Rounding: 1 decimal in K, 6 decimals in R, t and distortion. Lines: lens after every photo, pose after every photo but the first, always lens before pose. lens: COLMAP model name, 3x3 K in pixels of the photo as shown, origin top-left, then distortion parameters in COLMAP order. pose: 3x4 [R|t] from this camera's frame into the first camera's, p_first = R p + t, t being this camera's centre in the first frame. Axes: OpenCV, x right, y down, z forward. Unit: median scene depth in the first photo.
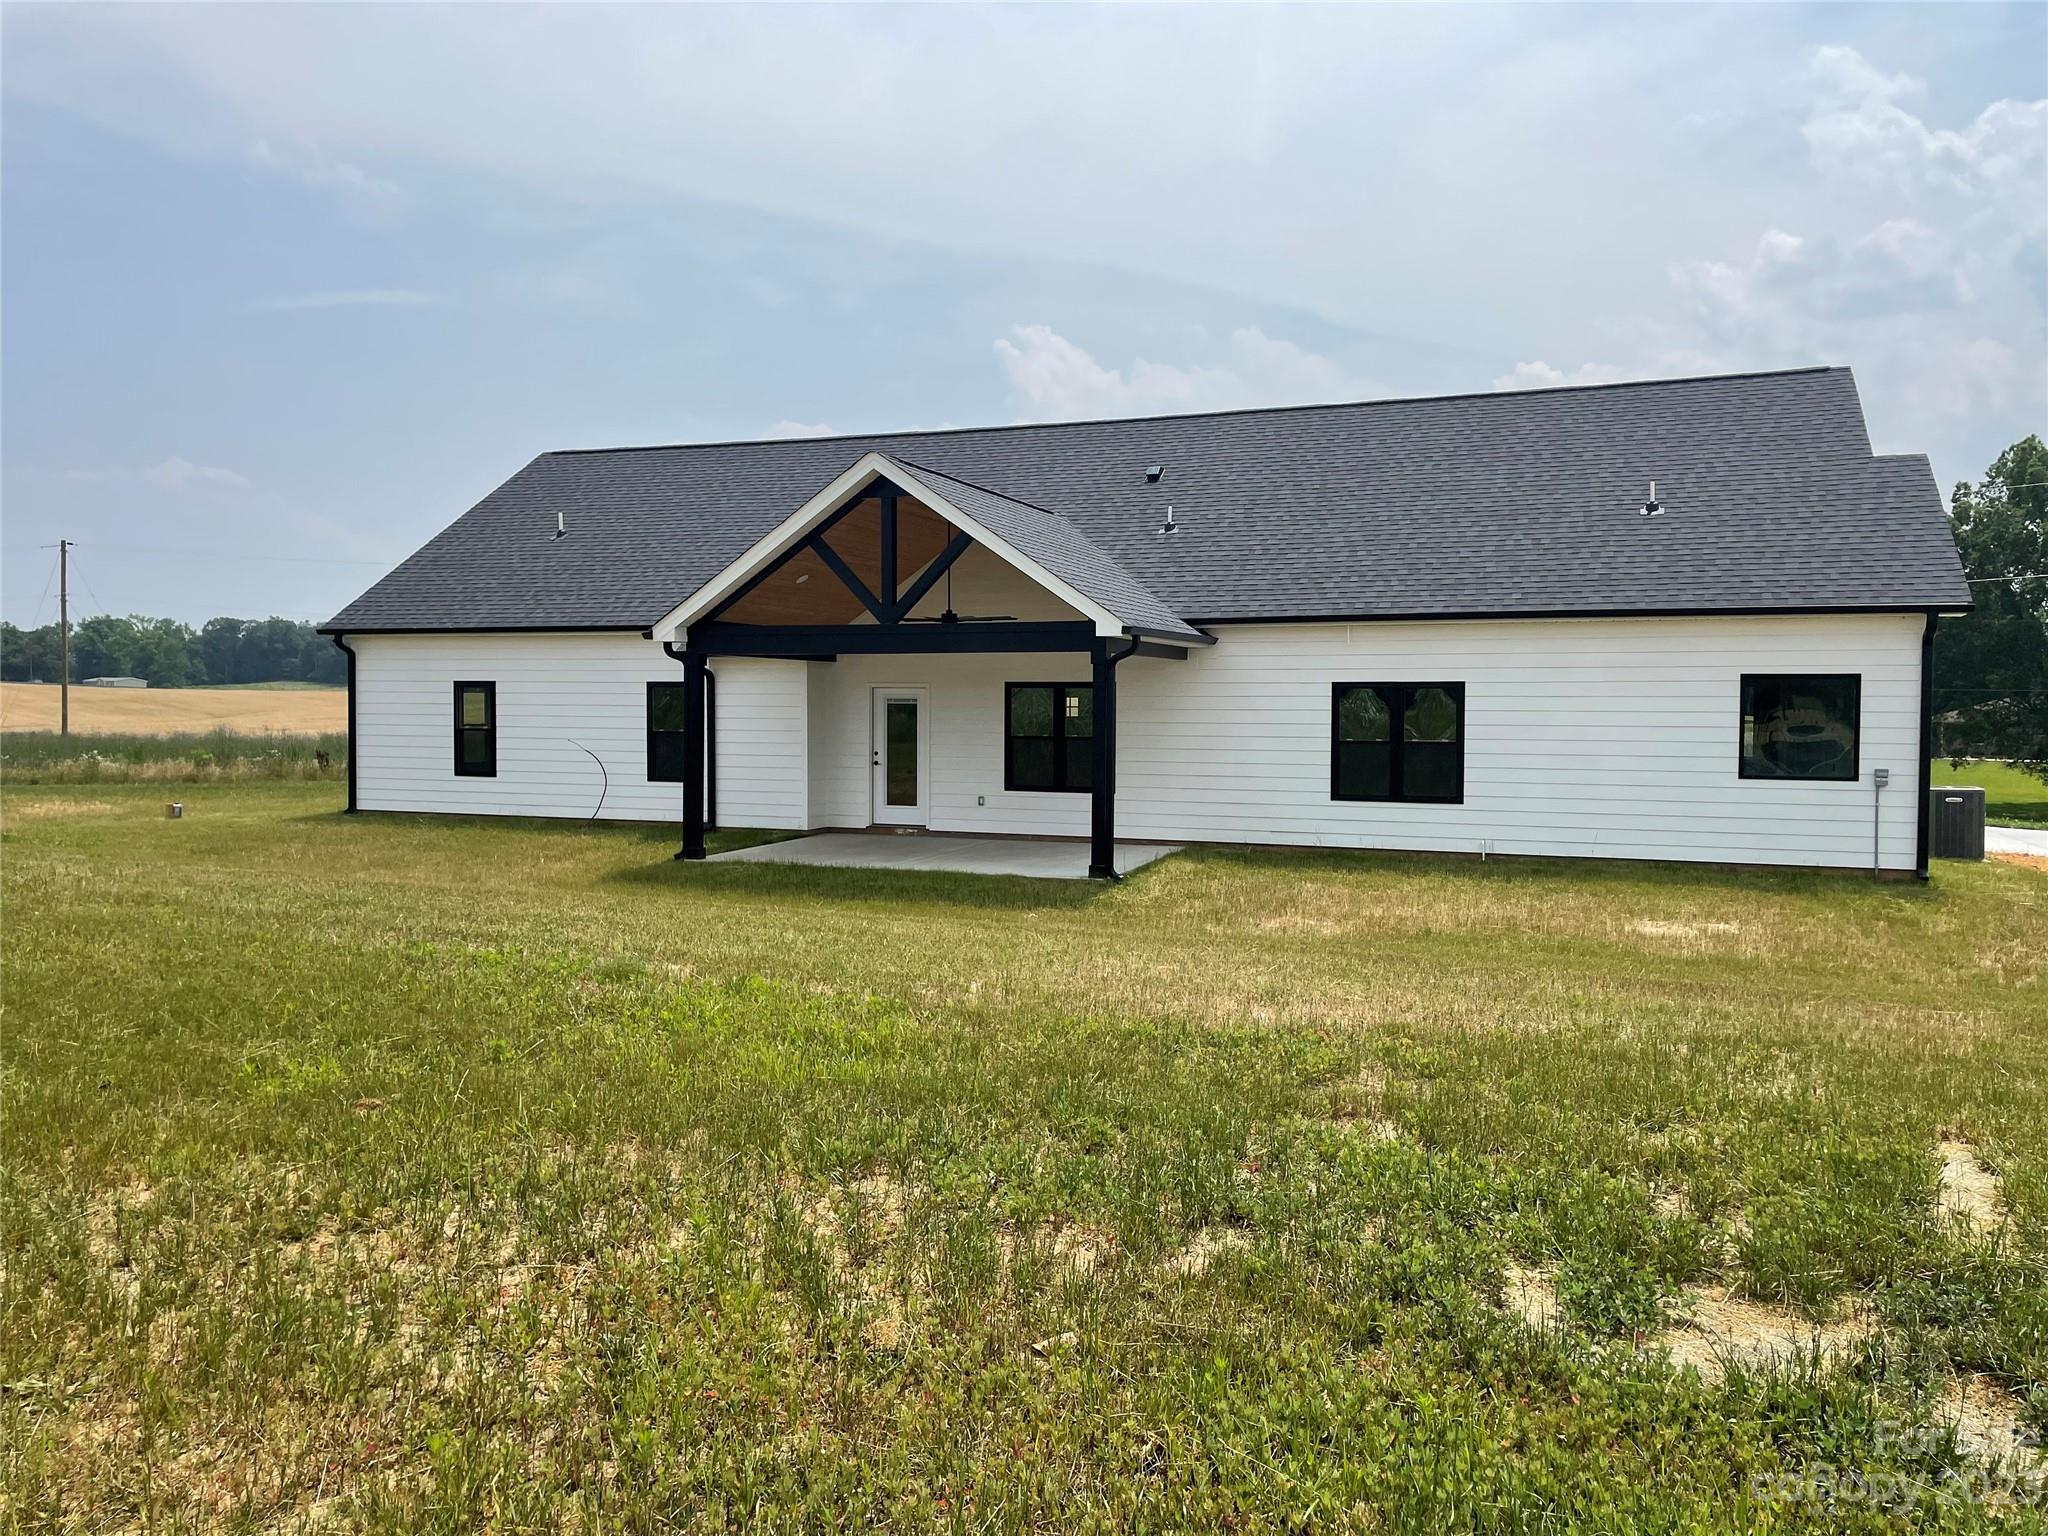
lens RADIAL K [[1550.0, 0, 1024.0], [0, 1550.0, 768.0], [0, 0, 1]] dist [0.040759, -0.004766]
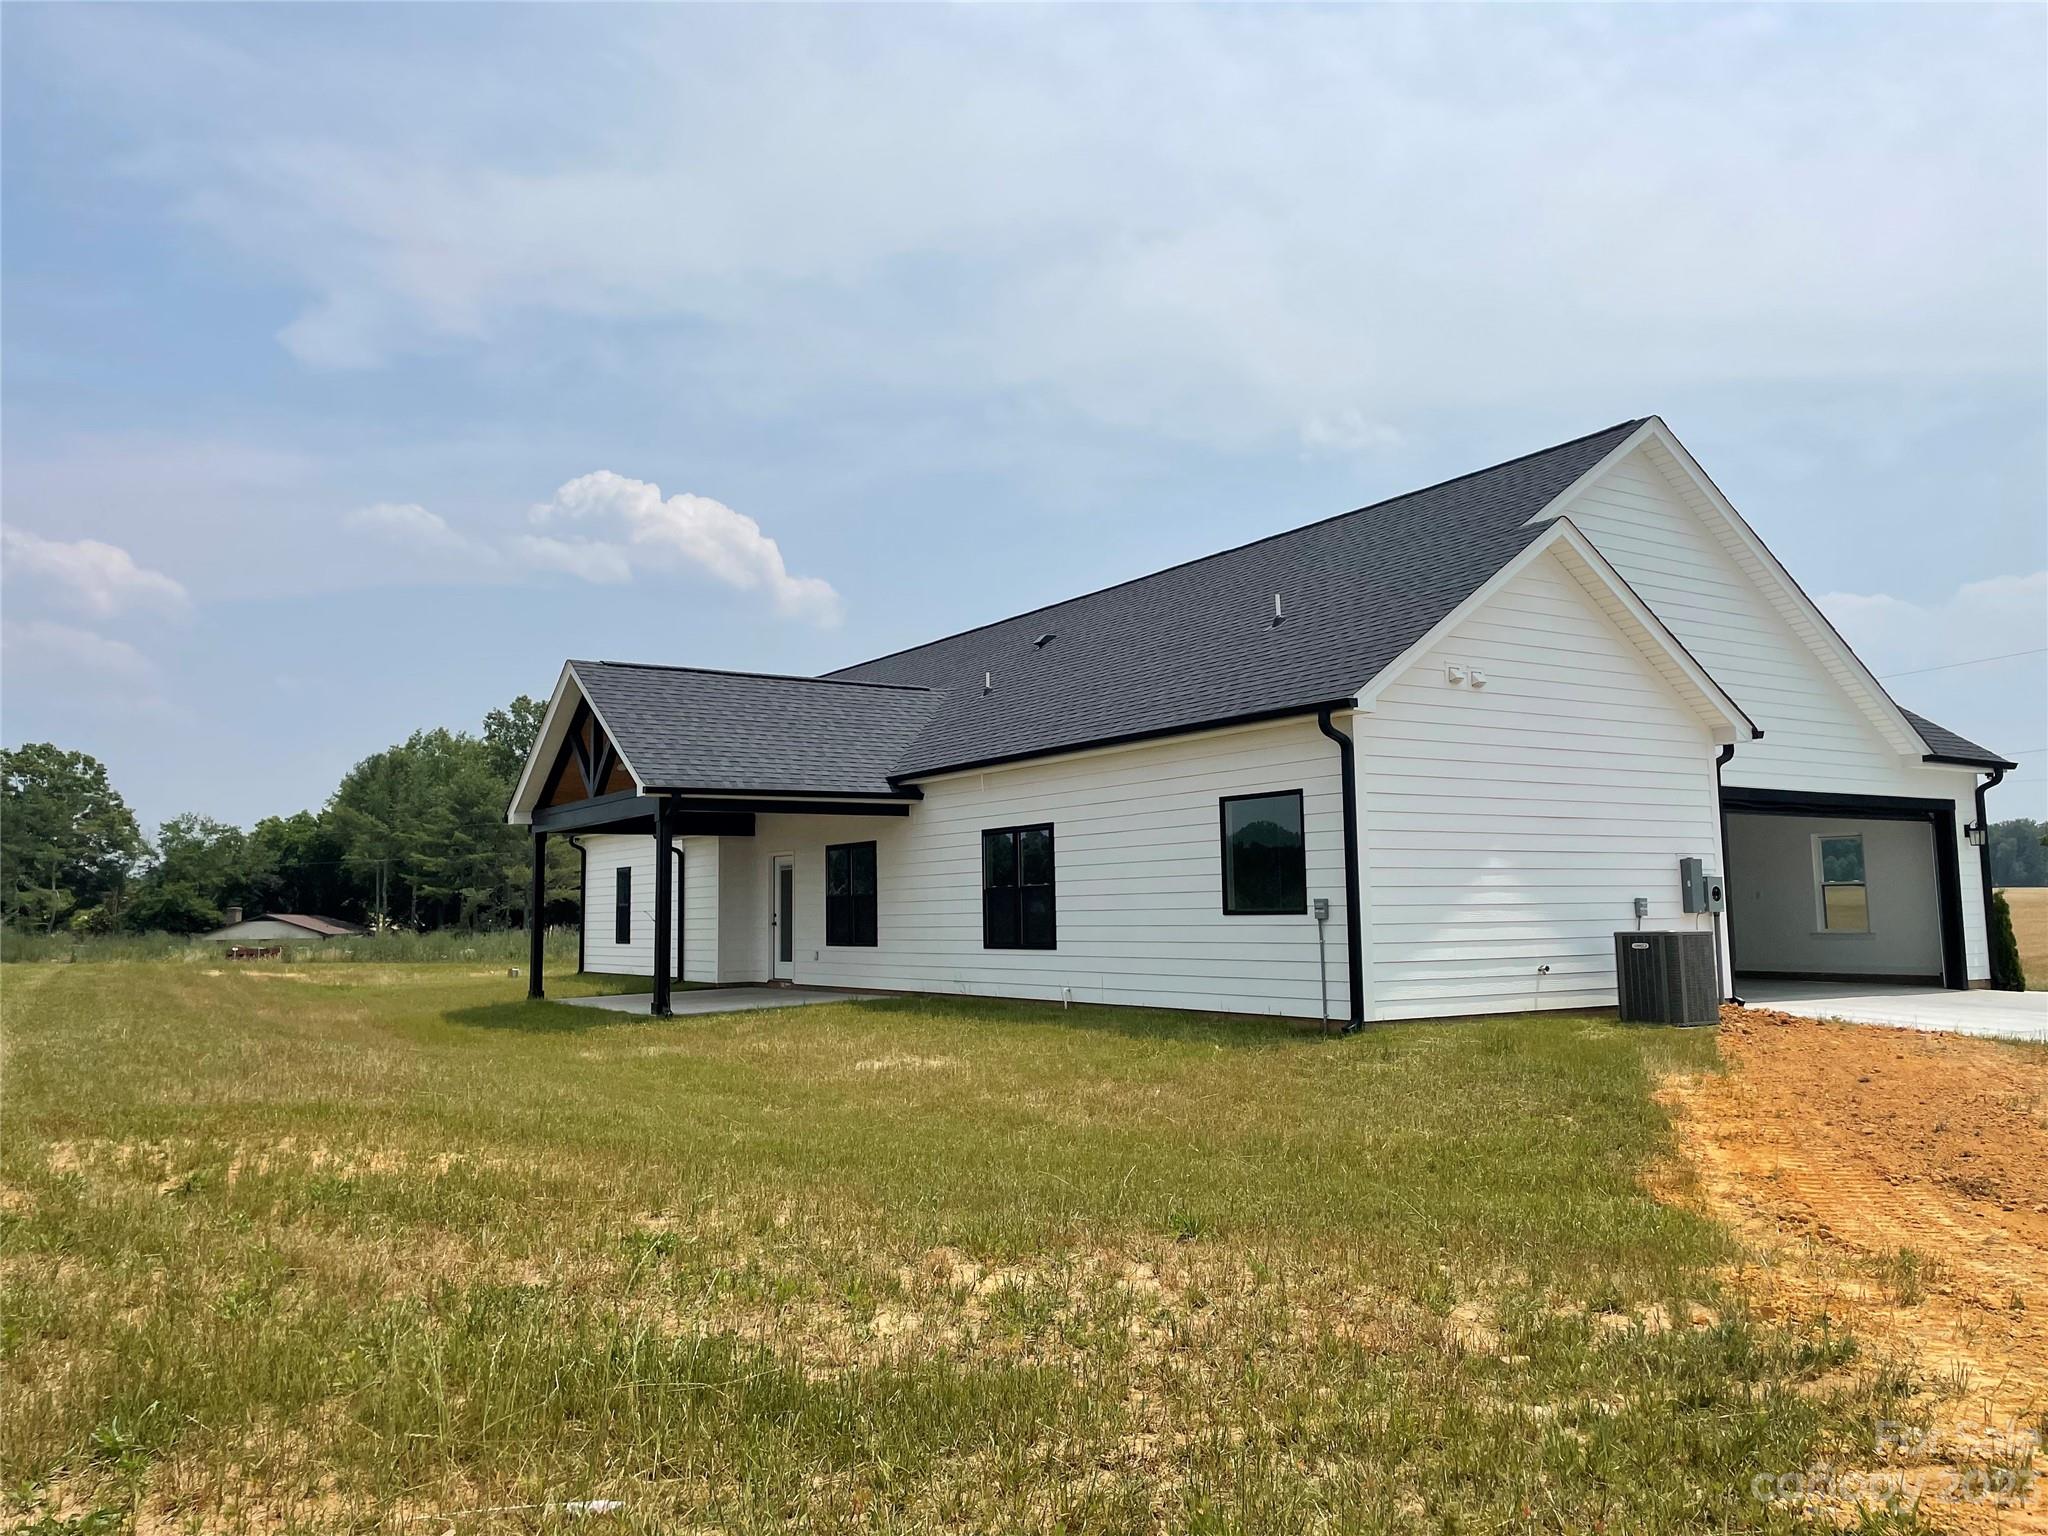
lens RADIAL K [[1550.0, 0, 1024.0], [0, 1550.0, 768.0], [0, 0, 1]] dist [0.040759, -0.004766]
pose [[0.829636, -0.077915, -0.552842, 0.777555], [0.013616, 0.992743, -0.119480, 0.024946], [0.558139, 0.091597, 0.824676, 0.186868]]
